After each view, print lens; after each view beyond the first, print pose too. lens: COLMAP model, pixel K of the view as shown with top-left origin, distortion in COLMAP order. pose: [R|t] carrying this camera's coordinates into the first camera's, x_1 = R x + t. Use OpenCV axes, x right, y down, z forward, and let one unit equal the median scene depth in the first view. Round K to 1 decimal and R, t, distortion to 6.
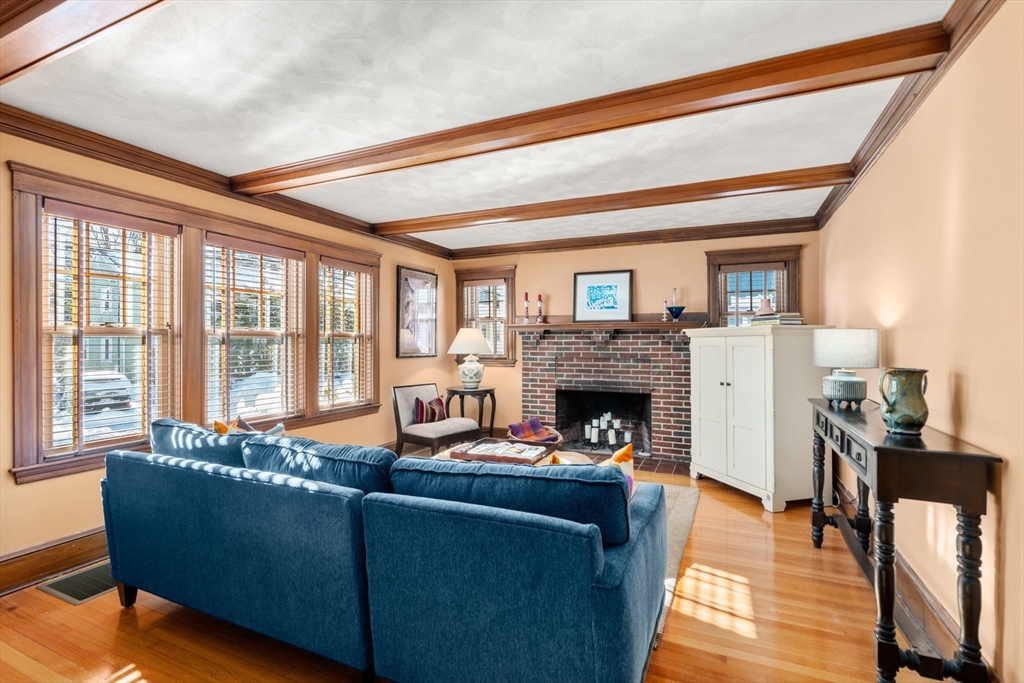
lens RADIAL K [[477.5, 0, 512.9], [0, 477.5, 336.8], [0, 0, 1]] dist [-0.000639, -0.000090]
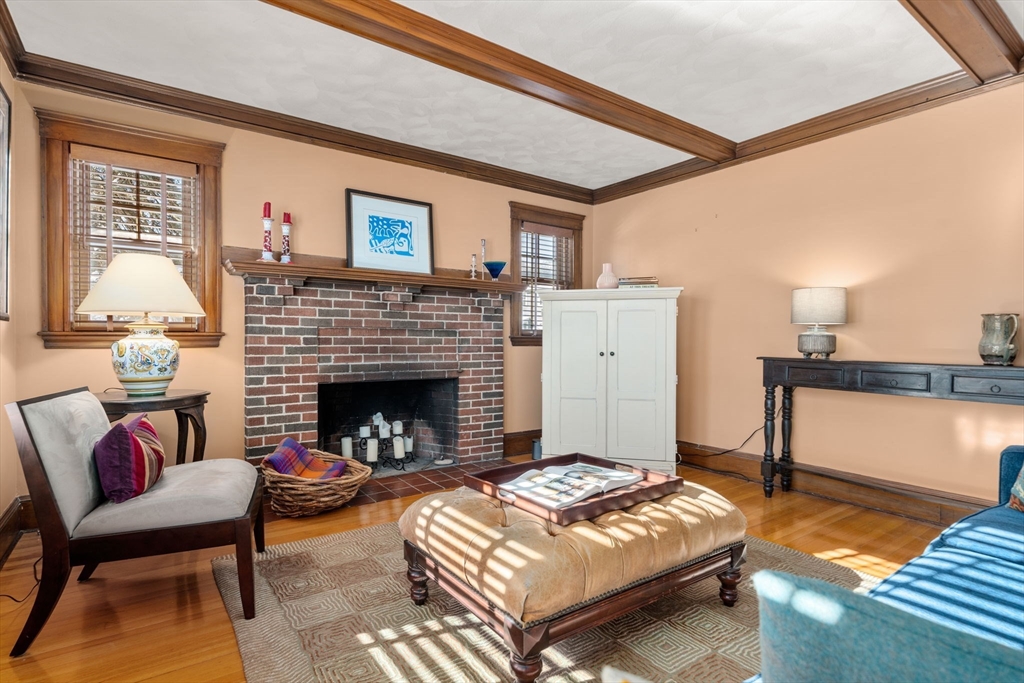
lens RADIAL K [[520.5, 0, 511.5], [0, 520.5, 339.7], [0, 0, 1]] dist [0.000006, 0.000339]
pose [[0.496679, 0.002936, 0.867929, -0.347255], [-0.014569, 0.999882, 0.004955, 0.052508], [-0.867812, -0.015105, 0.496663, 0.501878]]
